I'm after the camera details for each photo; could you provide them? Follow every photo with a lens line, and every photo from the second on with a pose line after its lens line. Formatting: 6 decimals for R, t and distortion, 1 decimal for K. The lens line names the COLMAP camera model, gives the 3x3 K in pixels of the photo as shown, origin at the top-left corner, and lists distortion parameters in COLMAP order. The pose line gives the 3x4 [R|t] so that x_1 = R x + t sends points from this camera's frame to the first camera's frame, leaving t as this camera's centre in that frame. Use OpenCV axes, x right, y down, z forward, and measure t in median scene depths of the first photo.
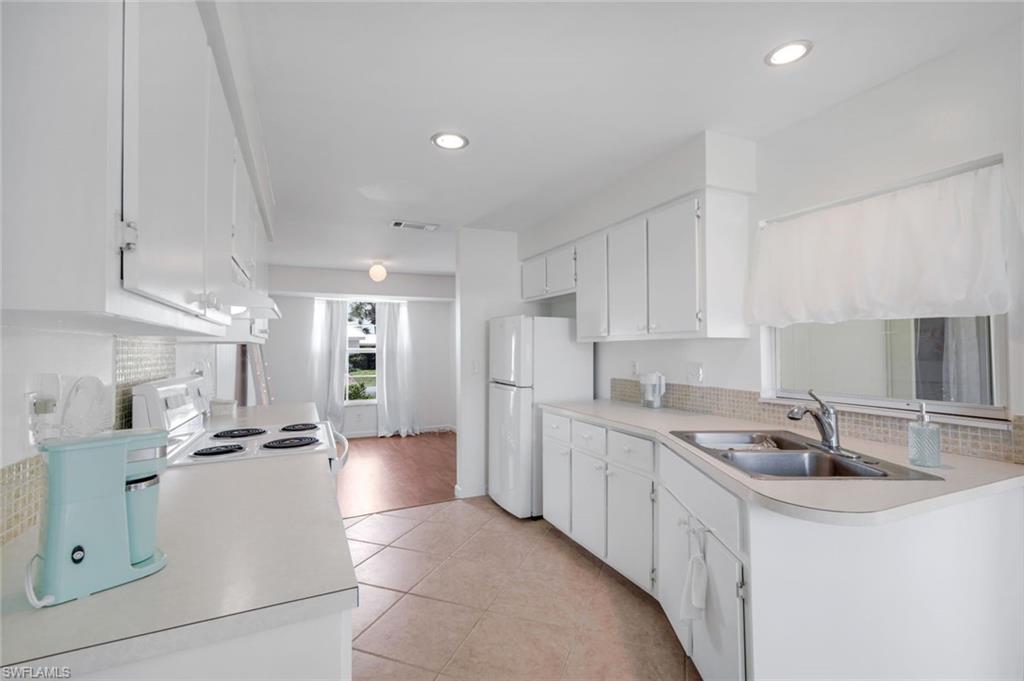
lens RADIAL K [[450.8, 0, 513.0], [0, 450.8, 339.1], [0, 0, 1]] dist [0.004047, 0.000294]
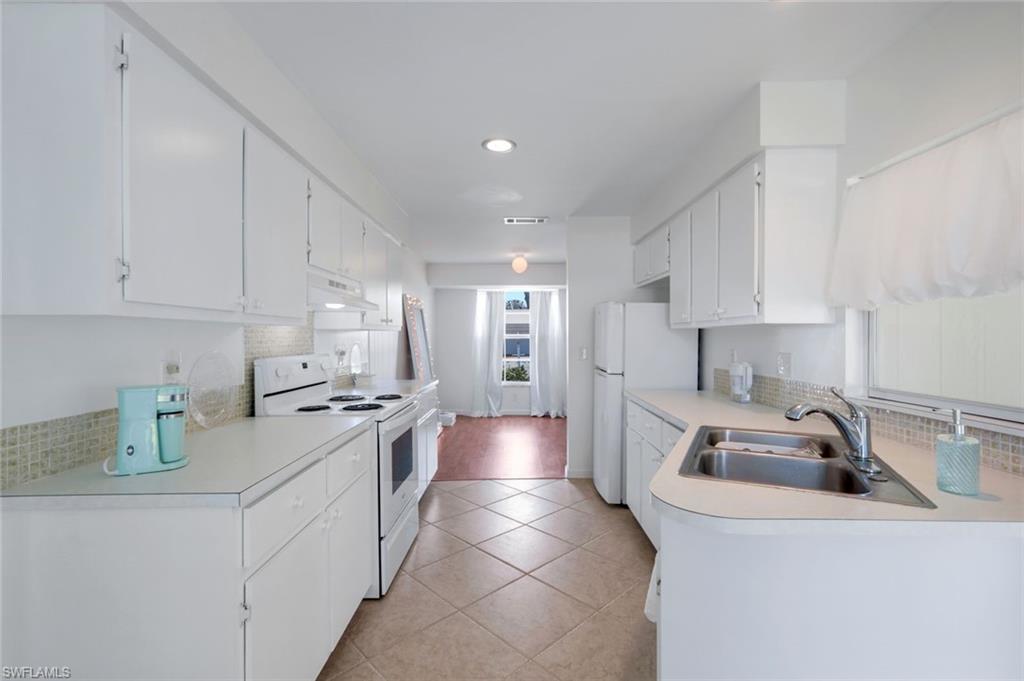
lens RADIAL K [[450.8, 0, 513.0], [0, 450.8, 339.1], [0, 0, 1]] dist [0.004047, 0.000294]
pose [[0.909546, 0.007598, -0.415534, 0.233882], [0.005358, 0.999535, 0.030004, -0.001387], [0.415569, -0.029517, 0.909083, 0.004580]]
